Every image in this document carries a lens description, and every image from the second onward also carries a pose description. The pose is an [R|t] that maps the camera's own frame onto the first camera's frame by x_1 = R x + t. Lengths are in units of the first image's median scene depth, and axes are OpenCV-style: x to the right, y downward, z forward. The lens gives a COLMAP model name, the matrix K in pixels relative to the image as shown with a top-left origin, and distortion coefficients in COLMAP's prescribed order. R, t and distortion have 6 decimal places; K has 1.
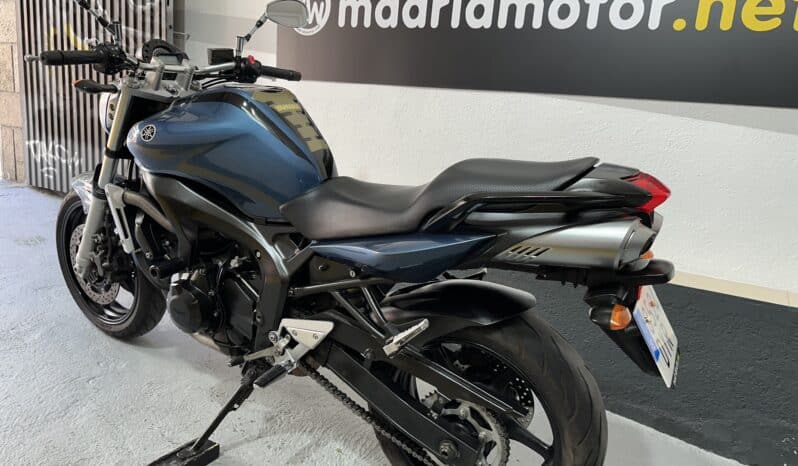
lens RADIAL K [[570.1, 0, 399.0], [0, 570.1, 233.0], [0, 0, 1]] dist [0.051563, -0.078411]
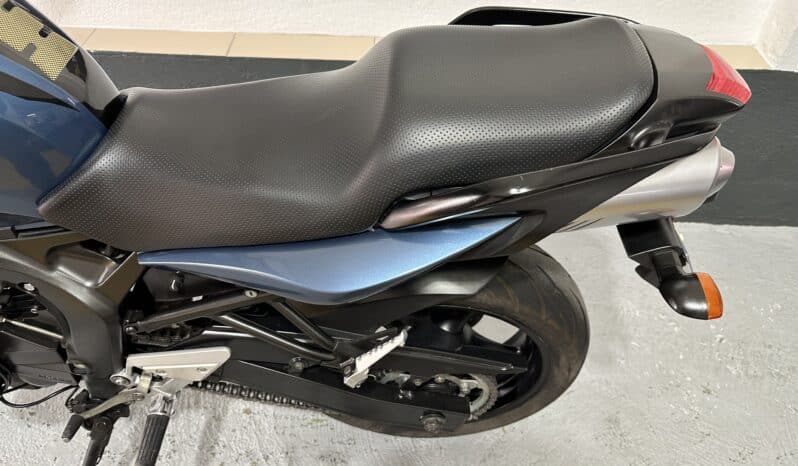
lens RADIAL K [[570.1, 0, 399.0], [0, 570.1, 233.0], [0, 0, 1]] dist [0.051563, -0.078411]
pose [[0.865288, -0.369379, 0.338874, -0.128057], [0.137278, 0.824796, 0.548513, -0.283502], [-0.482111, -0.428102, 0.764394, 0.514515]]
